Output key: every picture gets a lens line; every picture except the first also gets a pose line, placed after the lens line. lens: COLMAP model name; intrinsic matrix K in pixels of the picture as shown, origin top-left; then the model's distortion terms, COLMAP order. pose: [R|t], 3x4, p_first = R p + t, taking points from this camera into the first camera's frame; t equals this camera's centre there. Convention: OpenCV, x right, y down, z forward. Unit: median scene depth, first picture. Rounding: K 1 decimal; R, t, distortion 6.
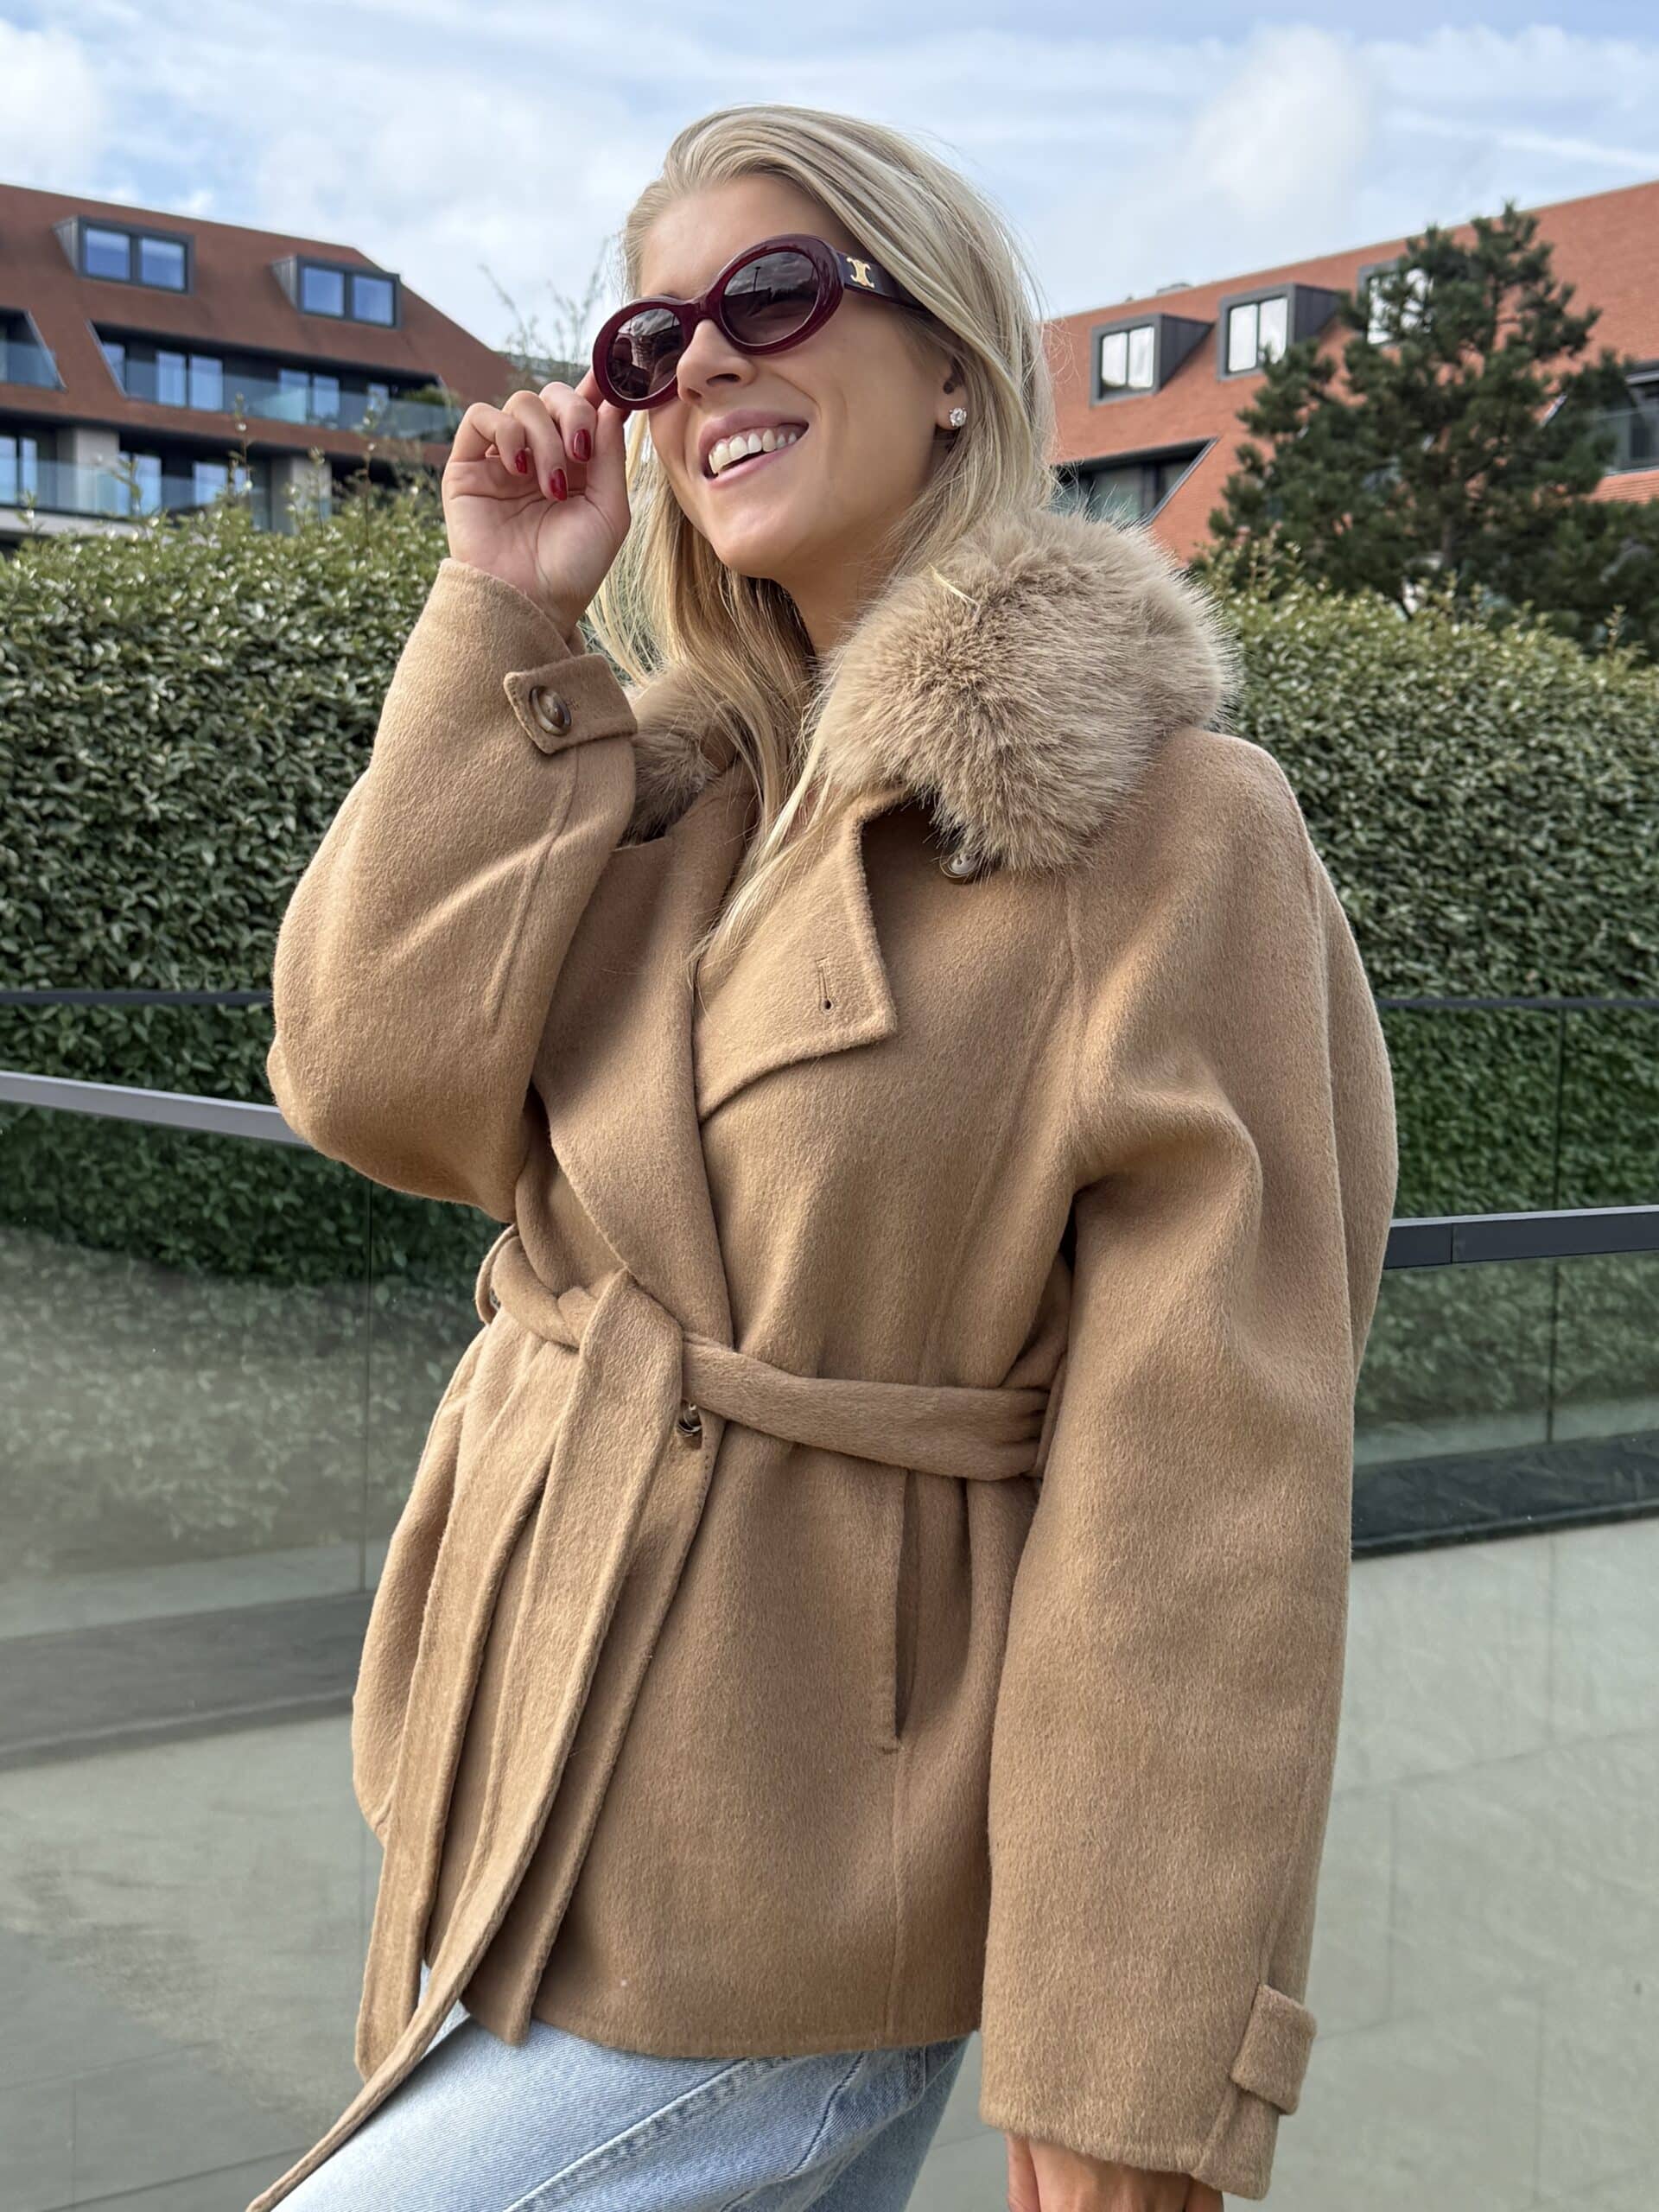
lens RADIAL K [[3092.8, 0, 816.5], [0, 3092.8, 1067.6], [0, 0, 1]] dist [0.134539, 0.000000]
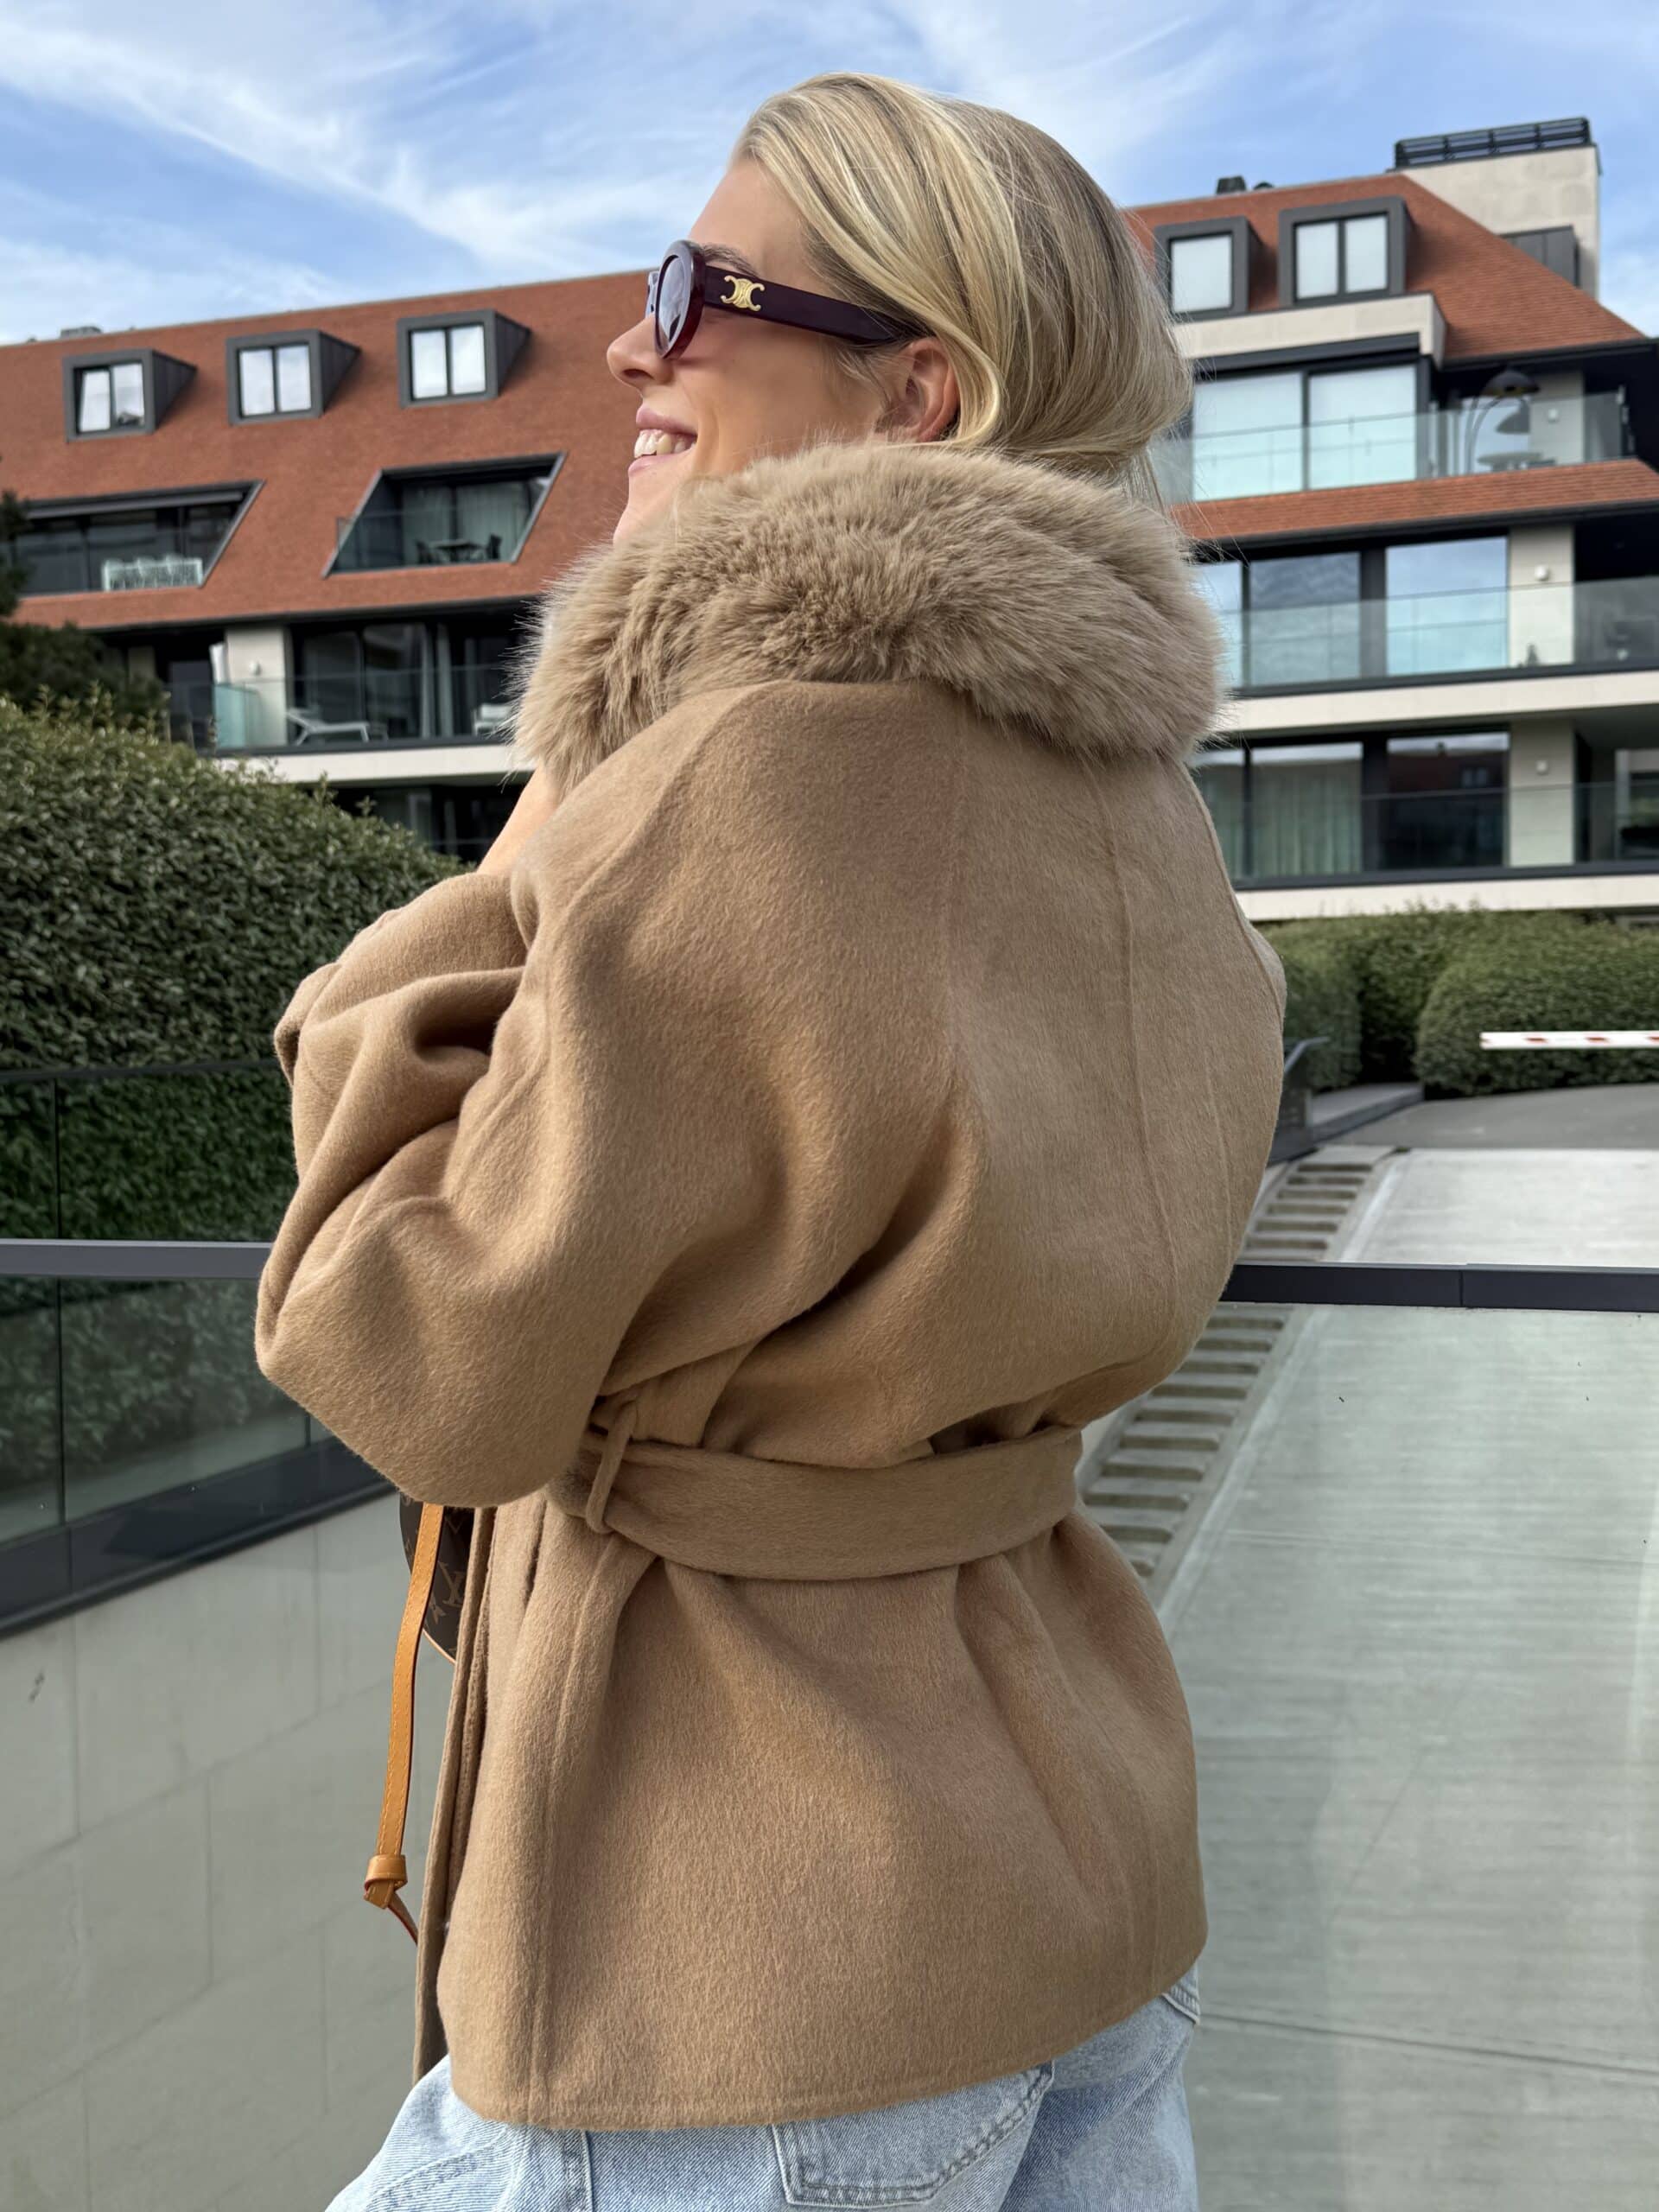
lens RADIAL K [[2627.0, 0, 838.1], [0, 2627.0, 1135.4], [0, 0, 1]] dist [0.128213, 0.000000]
pose [[0.840315, -0.066496, 0.538005, -0.105132], [0.062446, 0.997715, 0.025780, -0.005504], [-0.538490, 0.011932, 0.842548, 0.068065]]
